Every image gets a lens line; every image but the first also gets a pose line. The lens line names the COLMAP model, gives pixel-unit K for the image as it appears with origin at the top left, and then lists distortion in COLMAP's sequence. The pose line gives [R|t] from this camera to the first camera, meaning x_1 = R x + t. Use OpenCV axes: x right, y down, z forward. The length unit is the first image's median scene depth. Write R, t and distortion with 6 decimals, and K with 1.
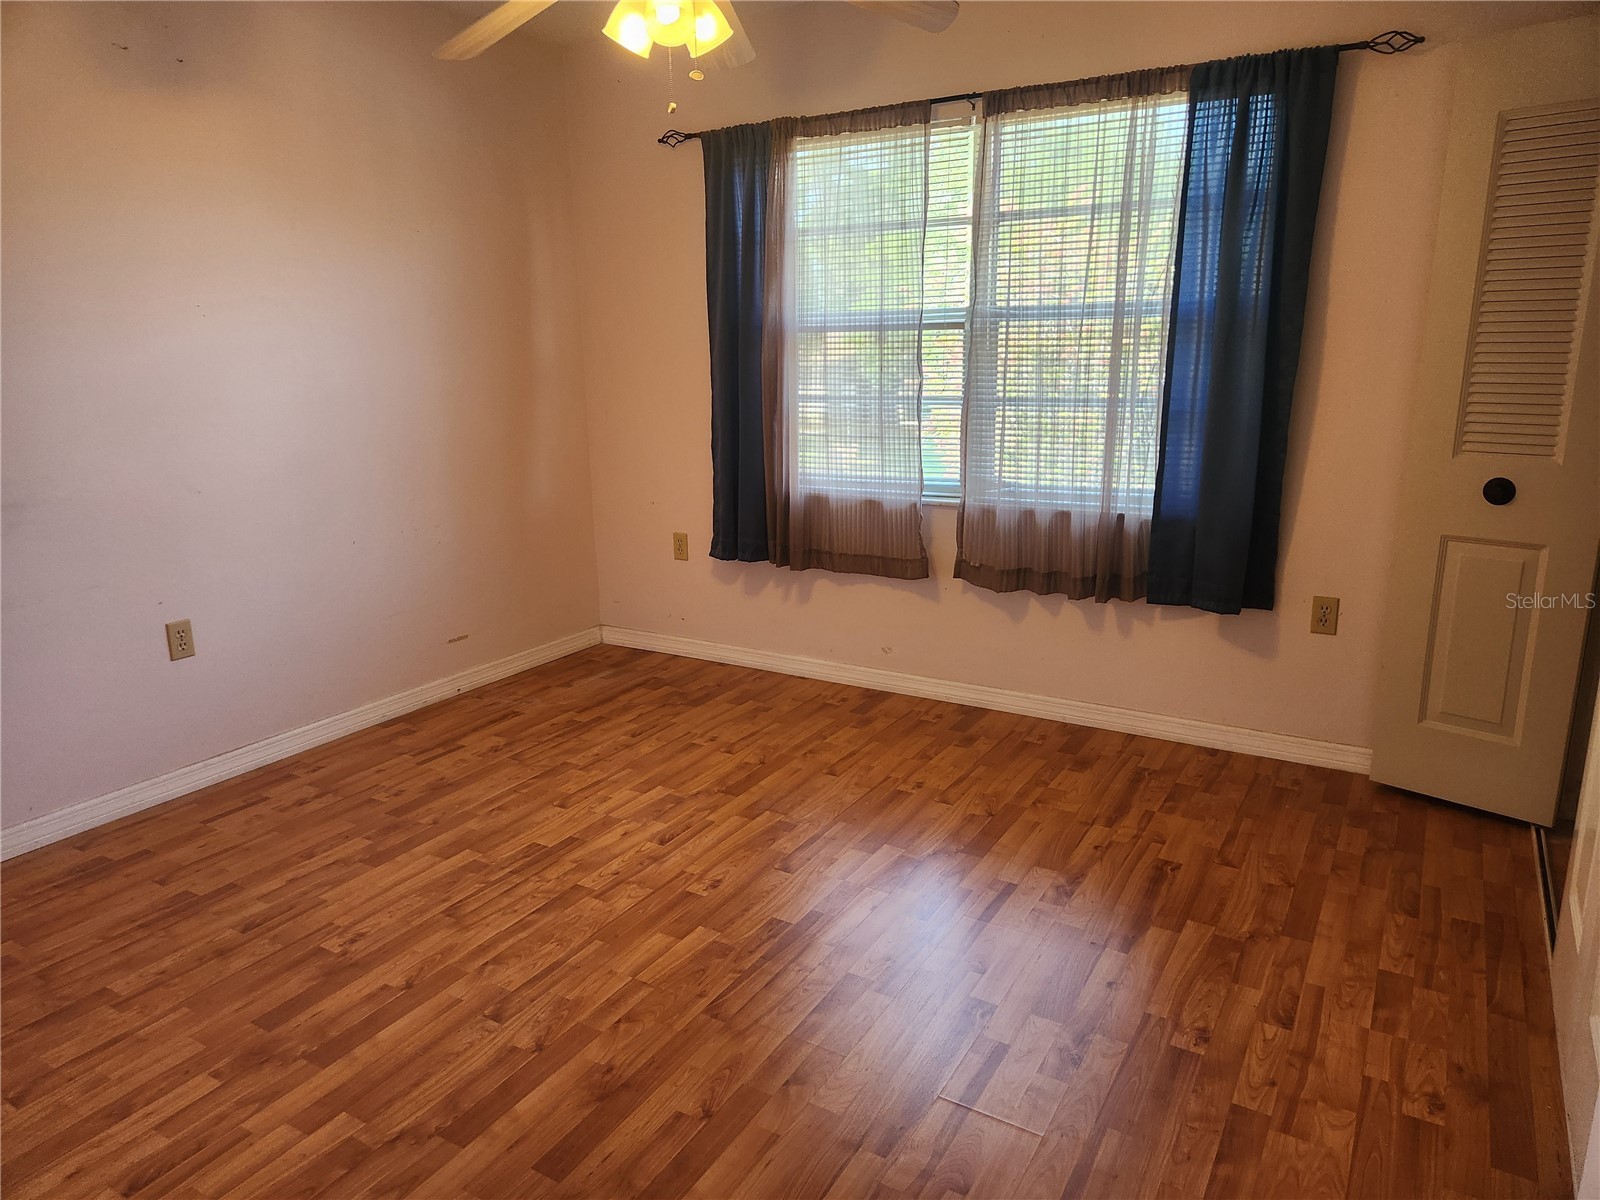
lens RADIAL K [[1063.9, 0, 797.9], [0, 1063.9, 597.2], [0, 0, 1]] dist [0.046621, -0.028837]
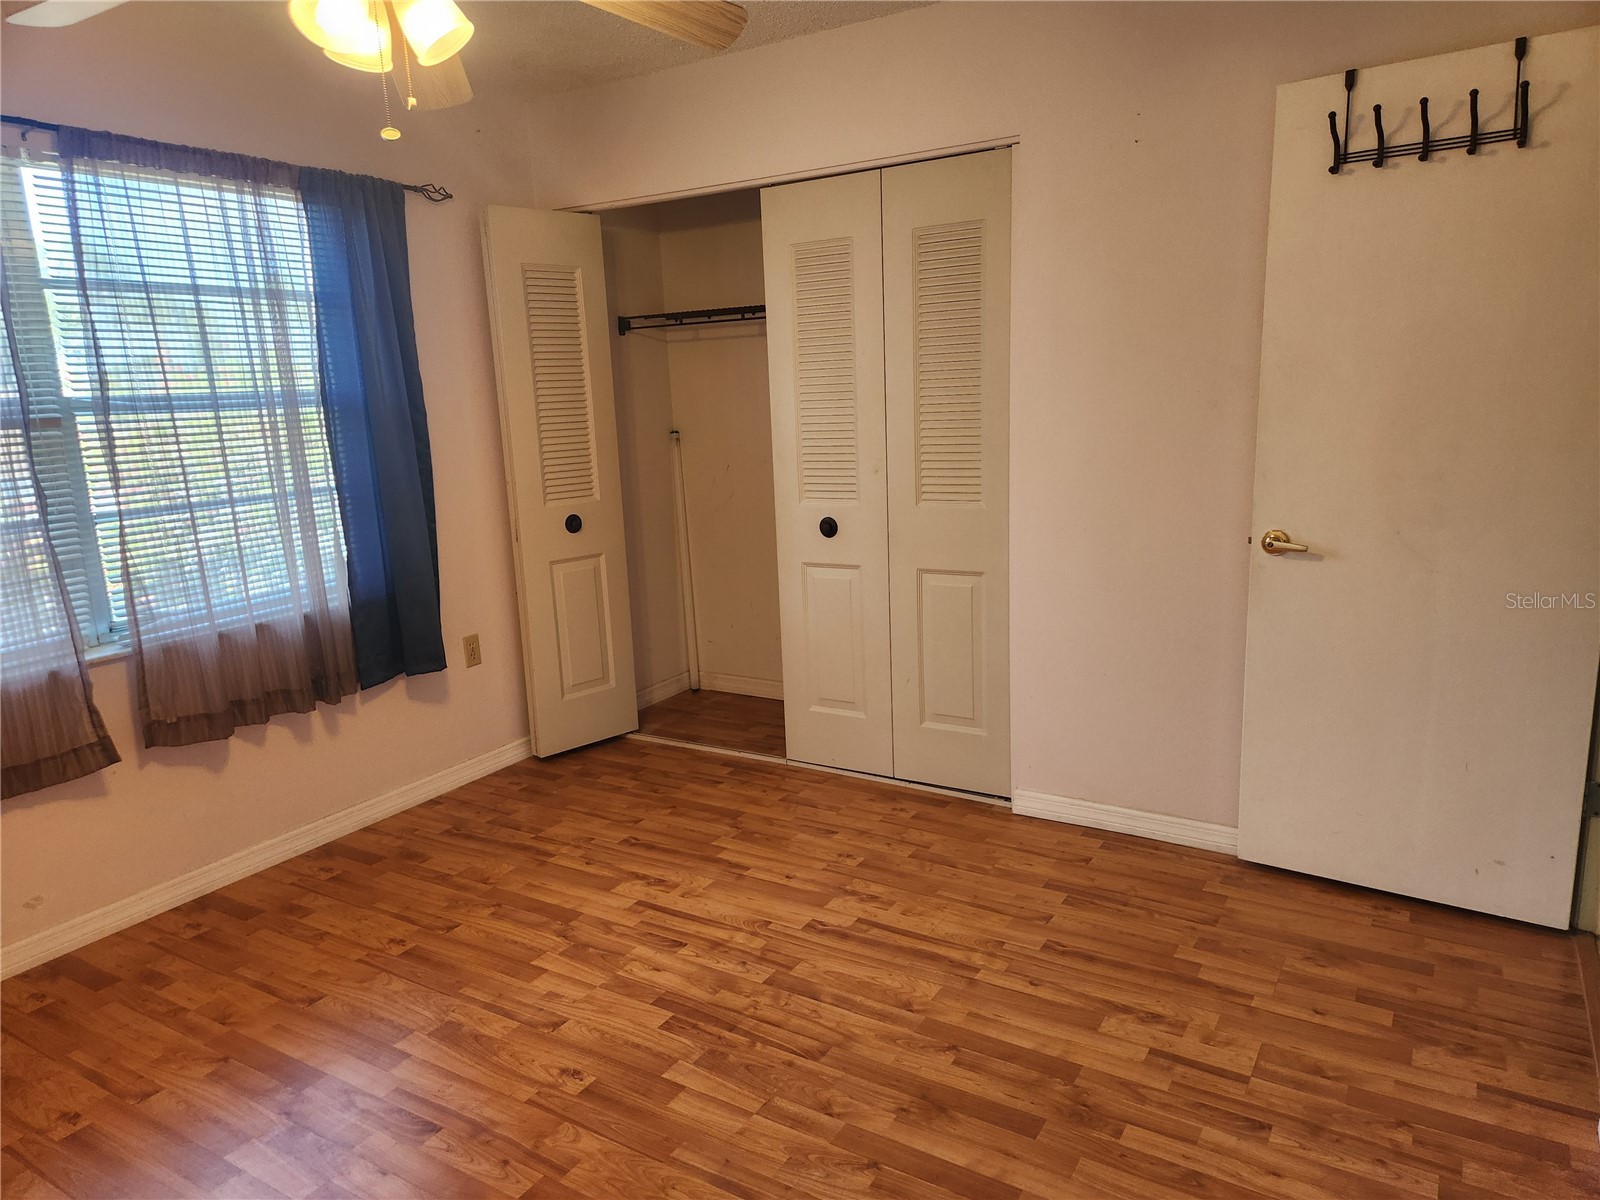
lens RADIAL K [[1063.9, 0, 815.1], [0, 1063.9, 608.2], [0, 0, 1]] dist [0.046621, -0.028837]
pose [[0.004944, -0.192656, 0.981254, -0.697927], [0.275857, 0.943453, 0.183844, -0.146332], [-0.961186, 0.269777, 0.057810, 0.565741]]
